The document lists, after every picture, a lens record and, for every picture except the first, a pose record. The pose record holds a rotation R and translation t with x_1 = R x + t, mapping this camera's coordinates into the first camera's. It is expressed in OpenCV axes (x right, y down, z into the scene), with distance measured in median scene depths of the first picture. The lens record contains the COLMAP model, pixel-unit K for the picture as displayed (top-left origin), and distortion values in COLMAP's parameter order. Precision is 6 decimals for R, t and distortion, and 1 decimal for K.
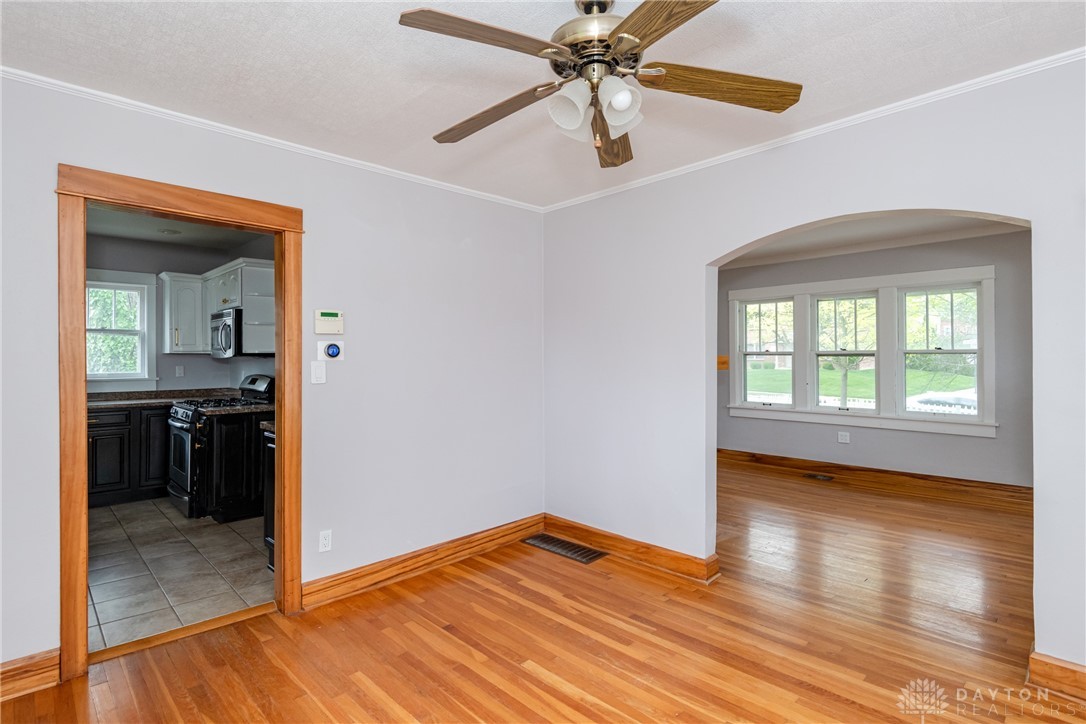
lens RADIAL K [[540.3, 0, 548.9], [0, 540.3, 347.3], [0, 0, 1]] dist [-0.012088, -0.000869]
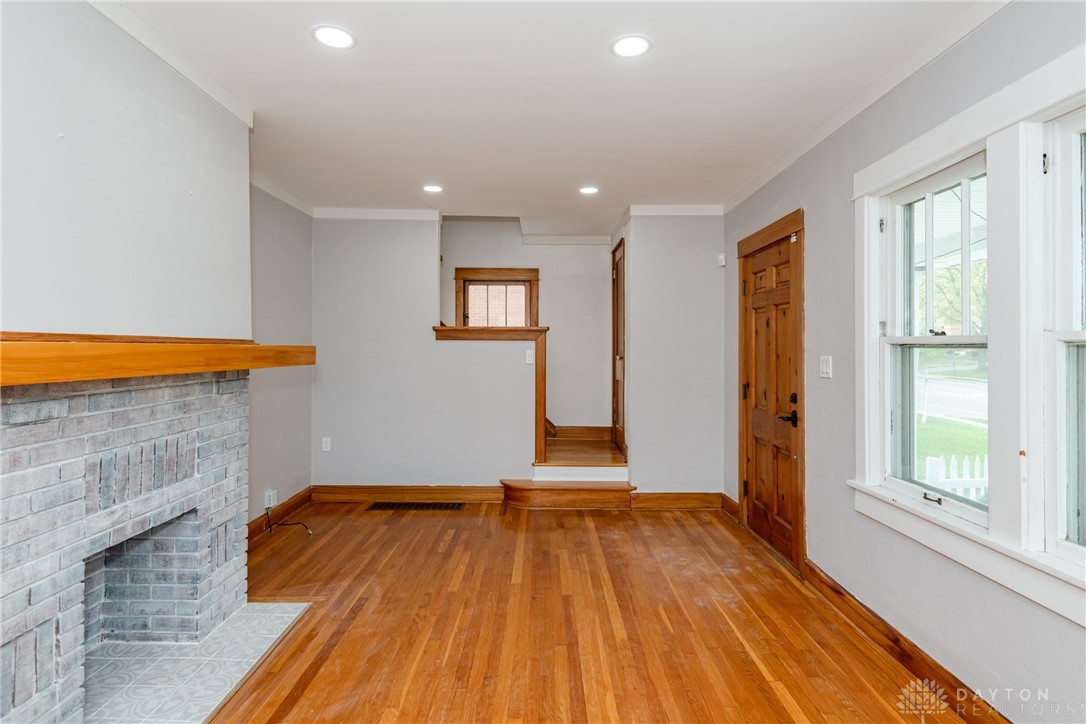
lens RADIAL K [[569.0, 0, 553.9], [0, 569.0, 346.2], [0, 0, 1]] dist [0.027976, -0.015679]
pose [[0.719662, 0.005672, -0.694301, 0.518873], [0.002839, 0.999934, 0.011112, 0.010343], [0.694319, -0.009968, 0.719599, 0.640607]]
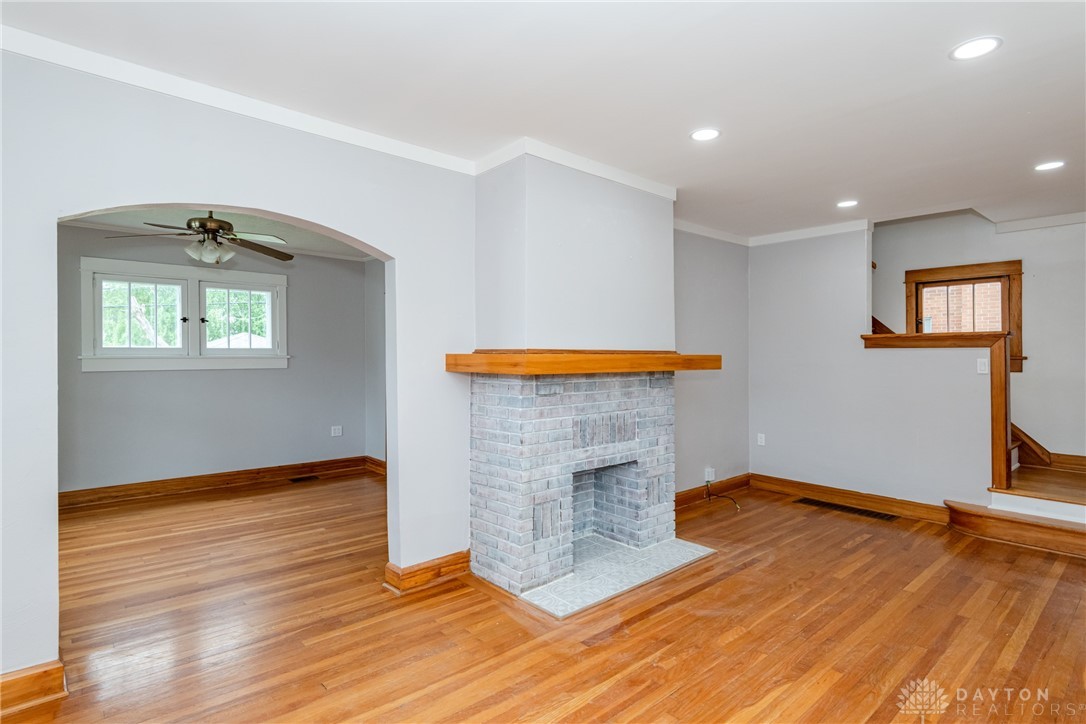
lens RADIAL K [[569.0, 0, 542.1], [0, 569.0, 351.4], [0, 0, 1]] dist [0.027976, -0.015679]
pose [[-0.048074, -0.002353, -0.998841, 0.674218], [0.015634, 0.999873, -0.003108, 0.009755], [0.998721, -0.015765, -0.048031, 0.683466]]
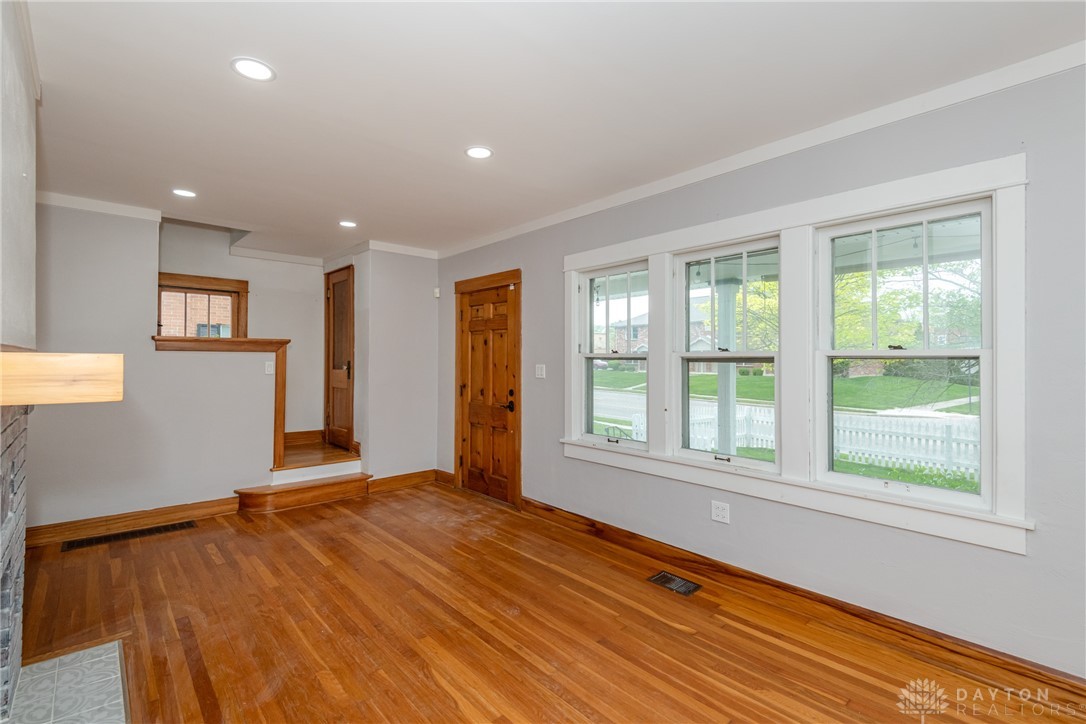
lens RADIAL K [[488.7, 0, 552.1], [0, 488.7, 350.5], [0, 0, 1]] dist [0.007797, -0.004296]
pose [[0.999255, 0.008807, -0.037573, 0.384683], [-0.008983, 0.999949, -0.004514, 0.008420], [0.037531, 0.004848, 0.999284, 0.486241]]
